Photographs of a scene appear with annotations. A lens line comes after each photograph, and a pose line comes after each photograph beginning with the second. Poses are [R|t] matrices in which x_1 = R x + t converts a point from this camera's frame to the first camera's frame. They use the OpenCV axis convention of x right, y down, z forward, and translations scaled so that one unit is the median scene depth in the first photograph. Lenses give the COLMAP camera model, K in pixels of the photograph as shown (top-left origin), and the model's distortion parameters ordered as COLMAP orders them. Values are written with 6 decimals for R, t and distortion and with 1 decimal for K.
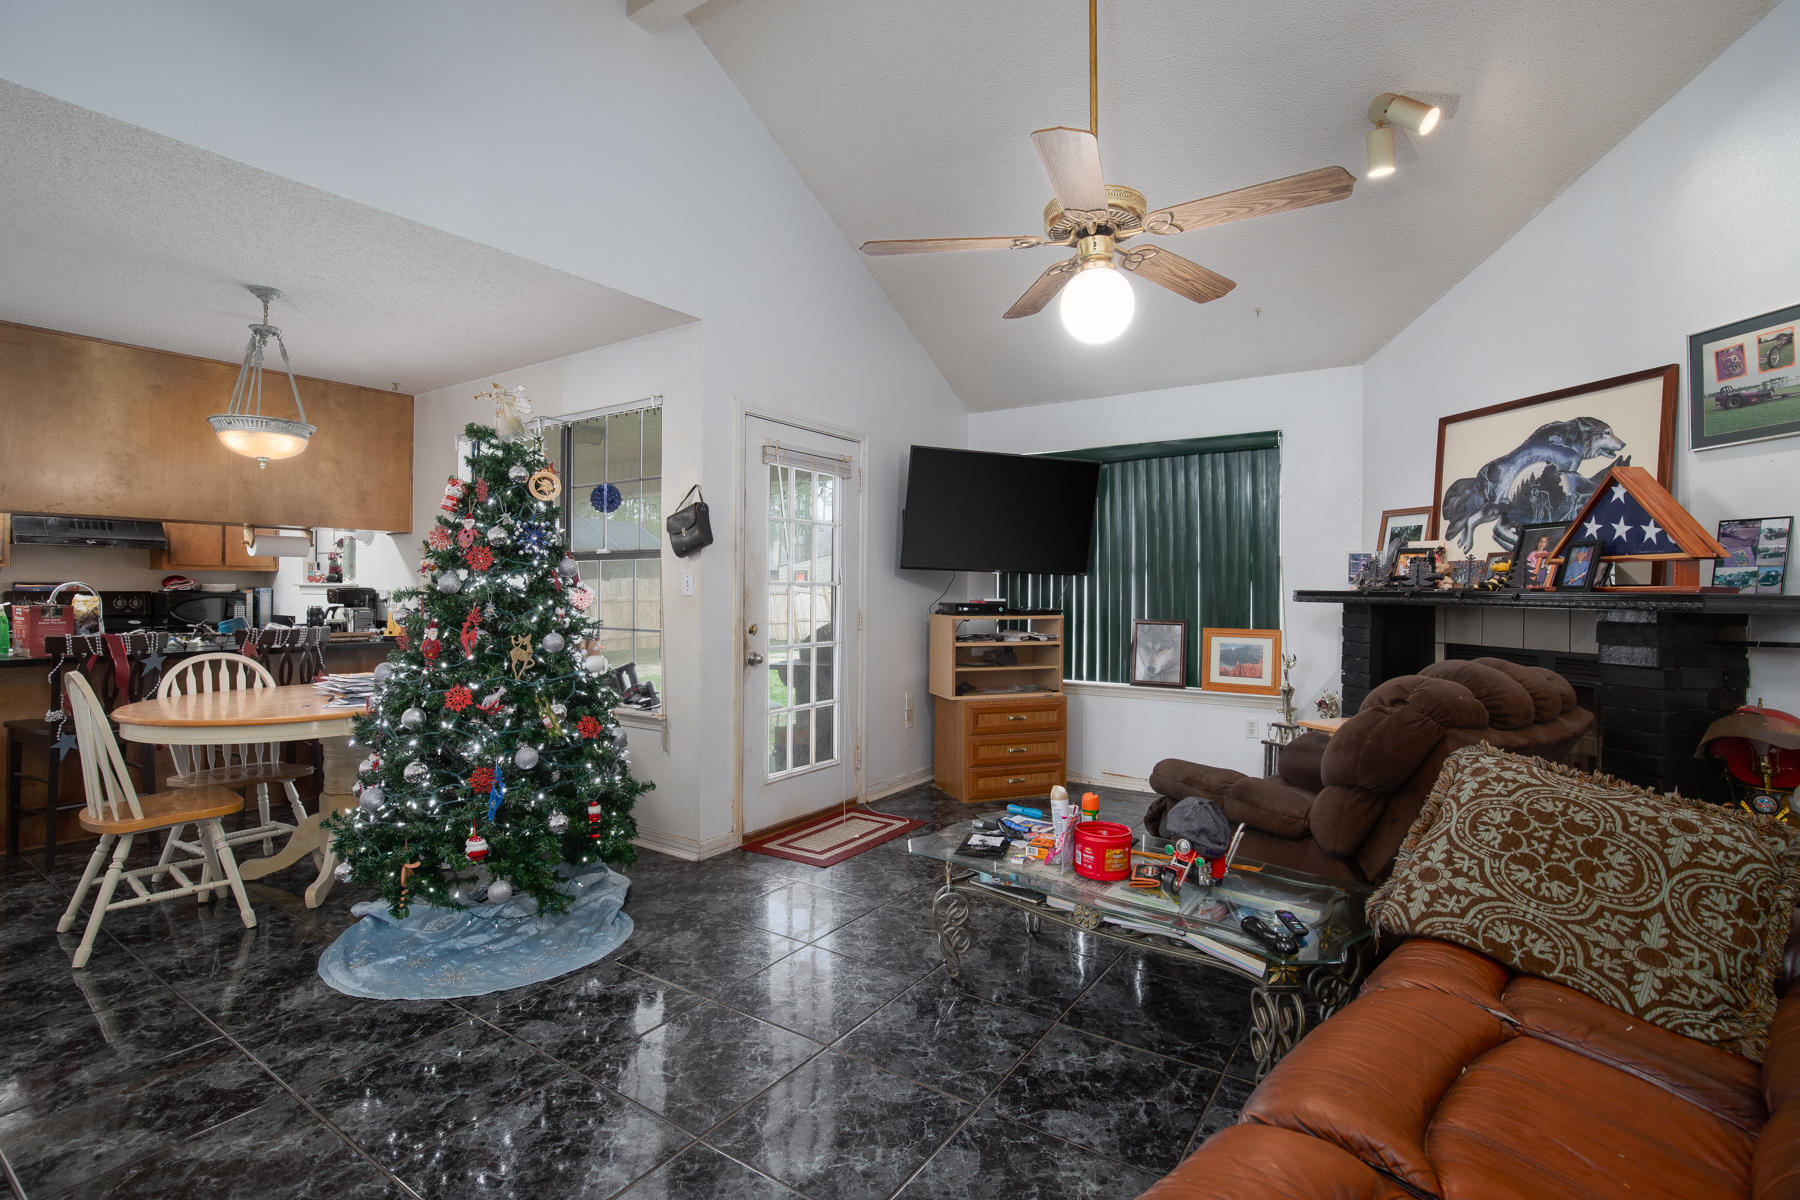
lens RADIAL K [[836.9, 0, 901.7], [0, 836.9, 601.1], [0, 0, 1]] dist [-0.025301, 0.001967]
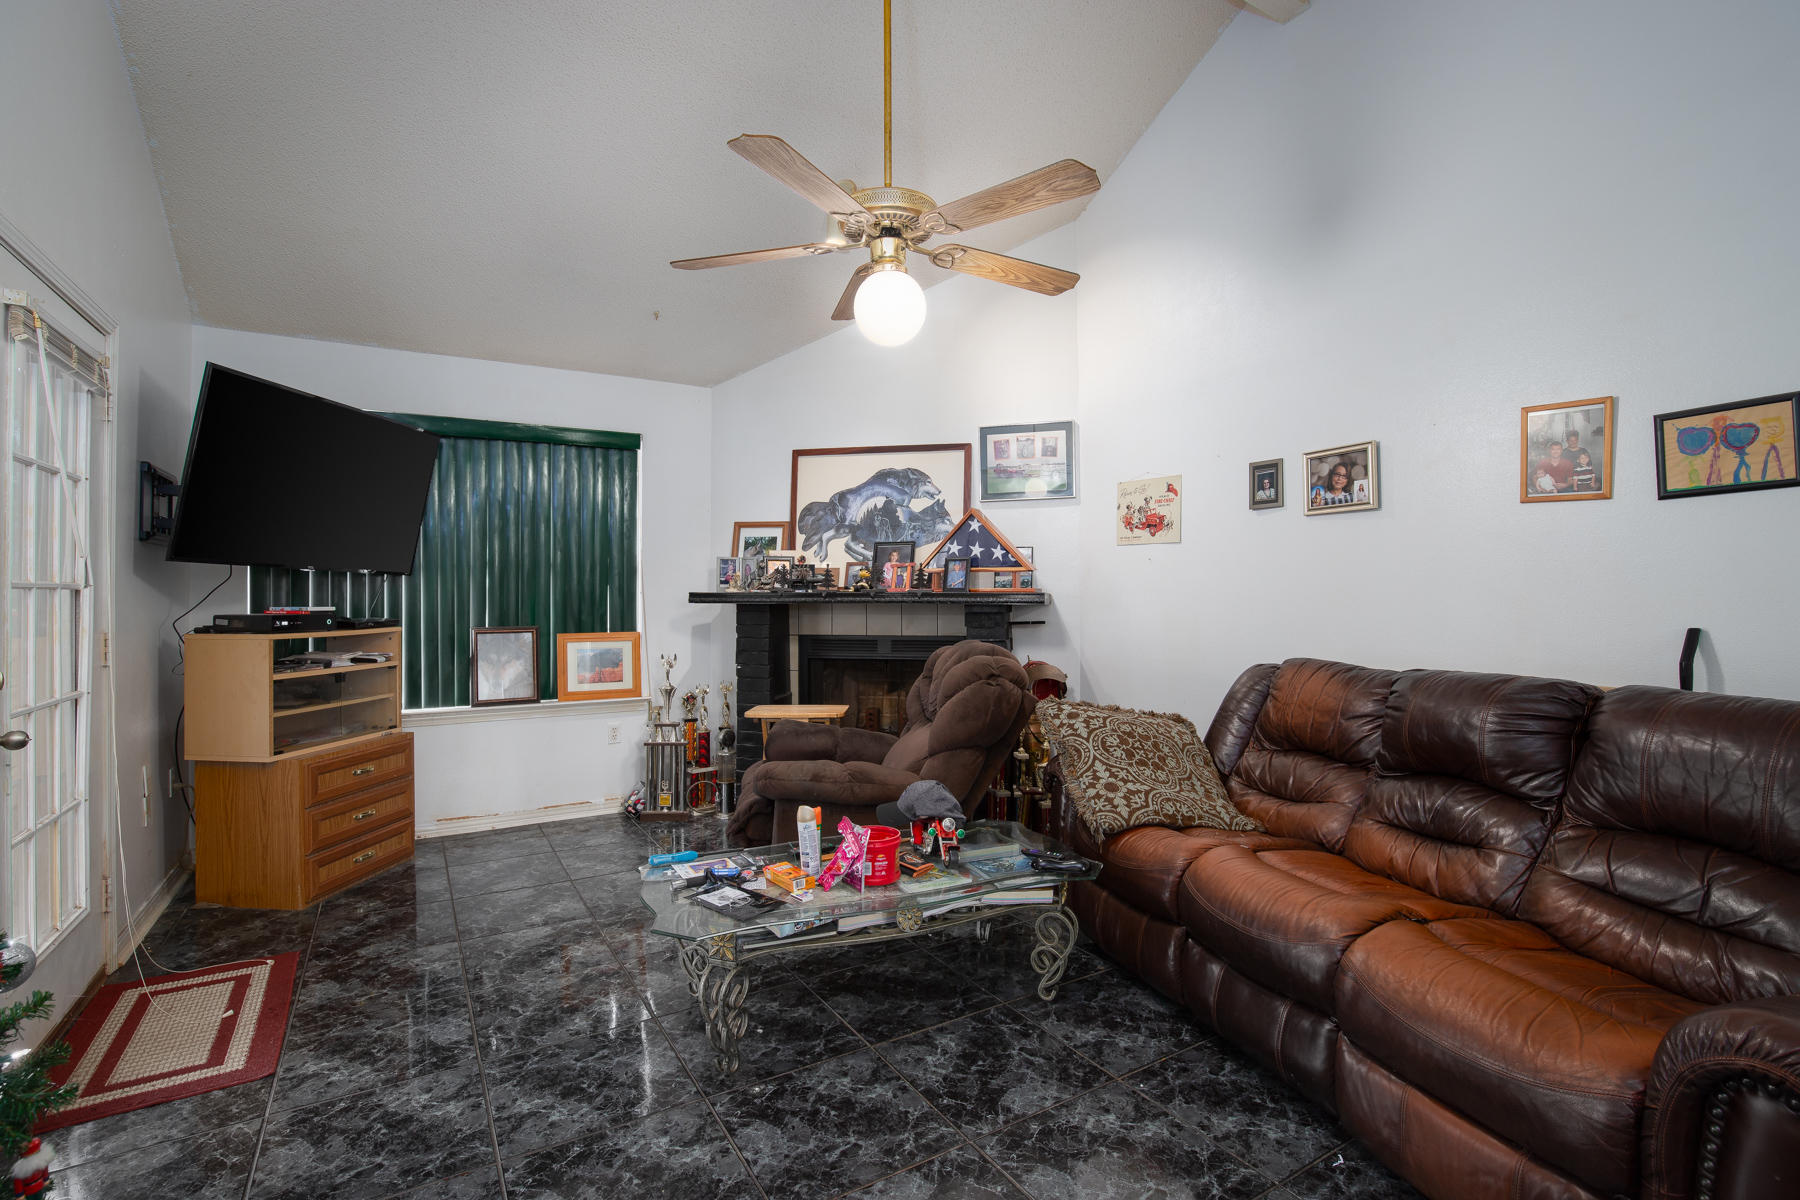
lens RADIAL K [[836.9, 0, 913.7], [0, 836.9, 594.7], [0, 0, 1]] dist [-0.025301, 0.001967]
pose [[0.416155, -0.008999, 0.909249, -0.436210], [0.017374, 0.999847, 0.001944, -0.008517], [-0.909128, 0.014988, 0.416248, 0.365184]]
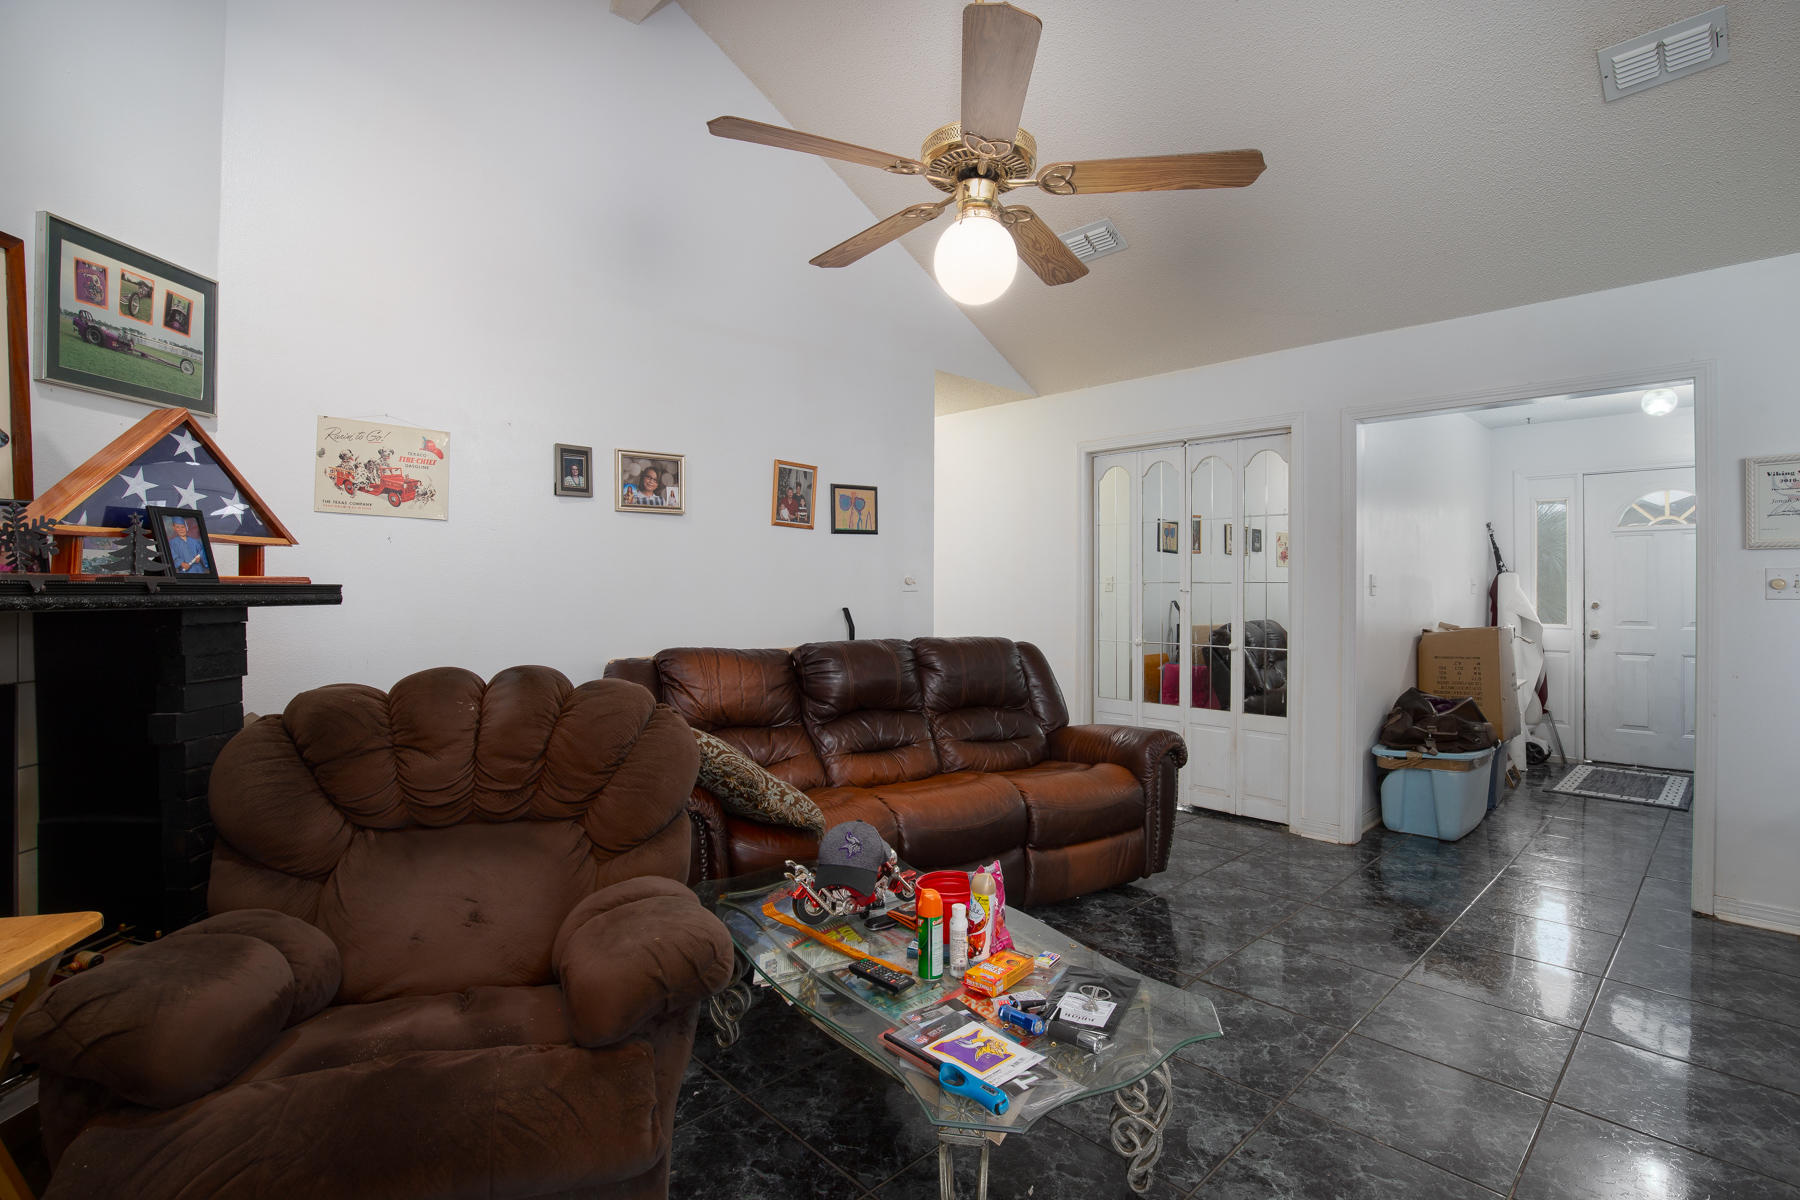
lens RADIAL K [[836.9, 0, 912.9], [0, 836.9, 590.9], [0, 0, 1]] dist [-0.025301, 0.001967]
pose [[-0.976005, -0.009807, 0.217525, 0.071620], [-0.005766, 0.999799, 0.019200, -0.017119], [-0.217670, 0.017485, -0.975866, 1.221547]]
